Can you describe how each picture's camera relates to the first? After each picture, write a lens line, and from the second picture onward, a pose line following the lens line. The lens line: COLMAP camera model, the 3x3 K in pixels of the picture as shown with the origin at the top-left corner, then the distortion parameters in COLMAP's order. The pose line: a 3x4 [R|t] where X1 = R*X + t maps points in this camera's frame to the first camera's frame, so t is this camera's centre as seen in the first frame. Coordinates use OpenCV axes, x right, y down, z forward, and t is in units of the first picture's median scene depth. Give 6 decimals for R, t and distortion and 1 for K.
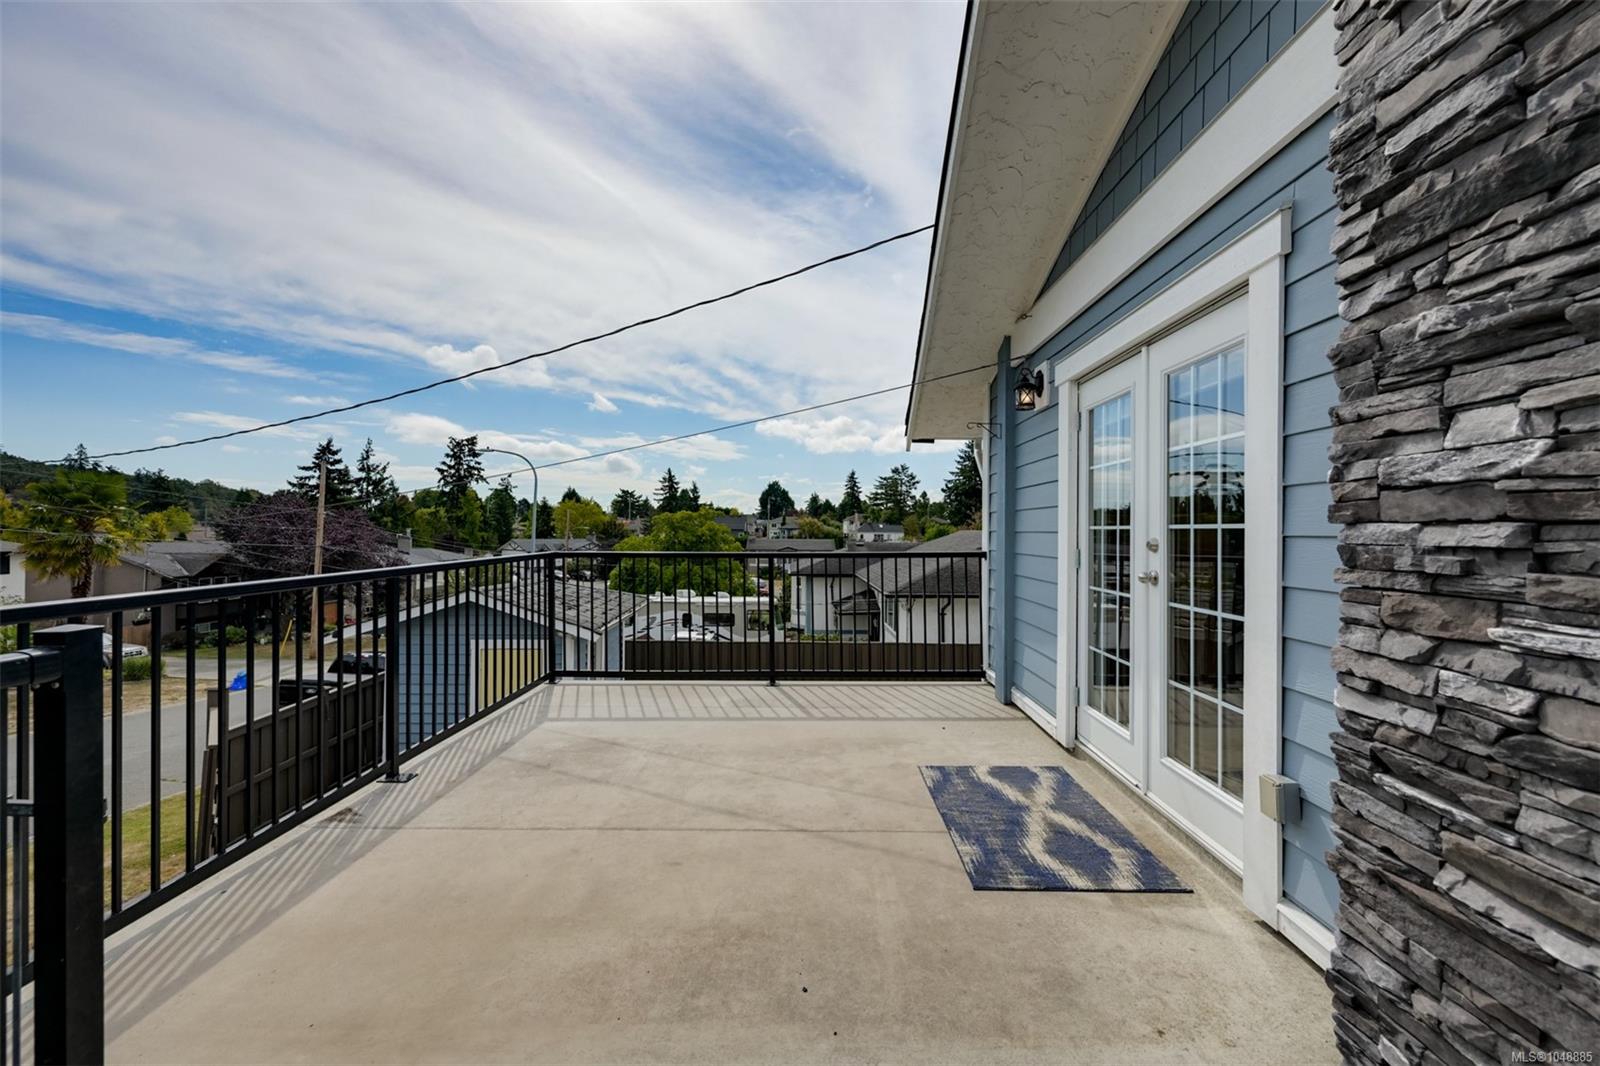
lens RADIAL K [[639.7, 0, 797.3], [0, 639.7, 499.9], [0, 0, 1]] dist [-0.005349, 0.001619]
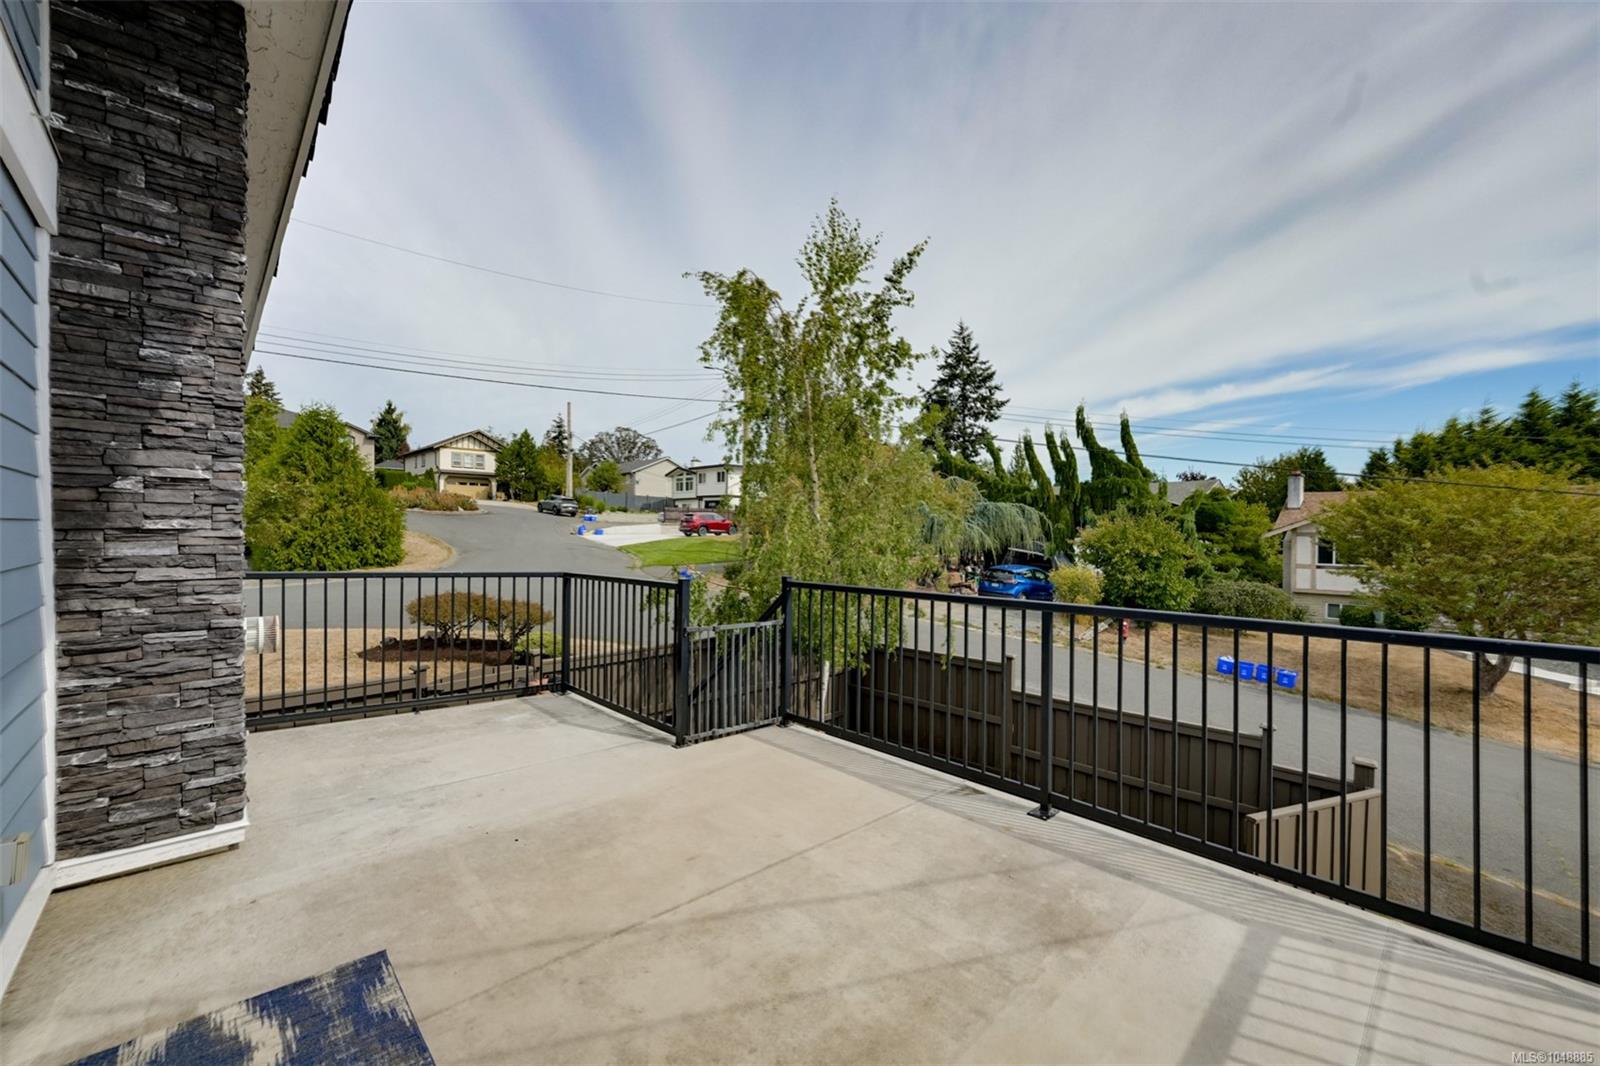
lens RADIAL K [[639.7, 0, 800.5], [0, 639.7, 535.8], [0, 0, 1]] dist [-0.005349, 0.001619]
pose [[-0.718793, -0.011565, -0.695128, 0.038231], [0.014681, 0.999386, -0.031808, 0.003264], [0.695069, -0.033068, -0.718182, 0.162932]]
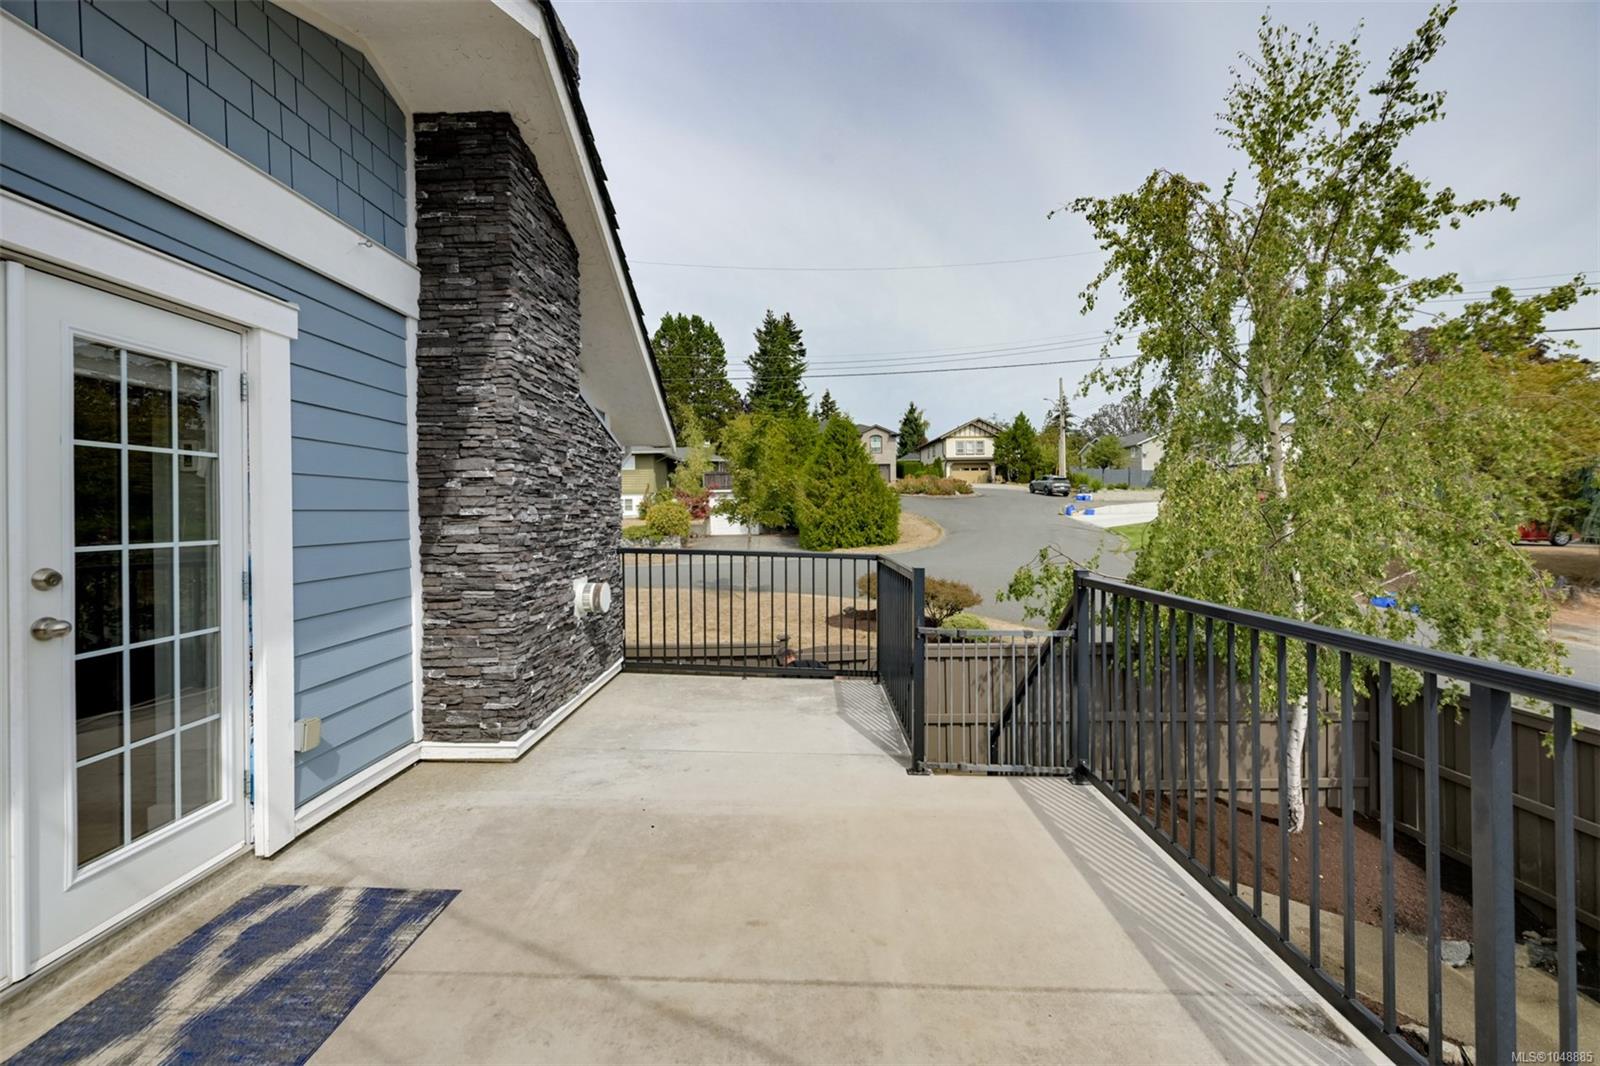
lens RADIAL K [[639.7, 0, 783.4], [0, 639.7, 512.1], [0, 0, 1]] dist [-0.005349, 0.001619]
pose [[-0.999953, -0.000274, 0.009690, -0.019966], [-0.000710, 0.998988, -0.044983, 0.003019], [-0.009668, -0.044987, -0.998941, 0.159140]]
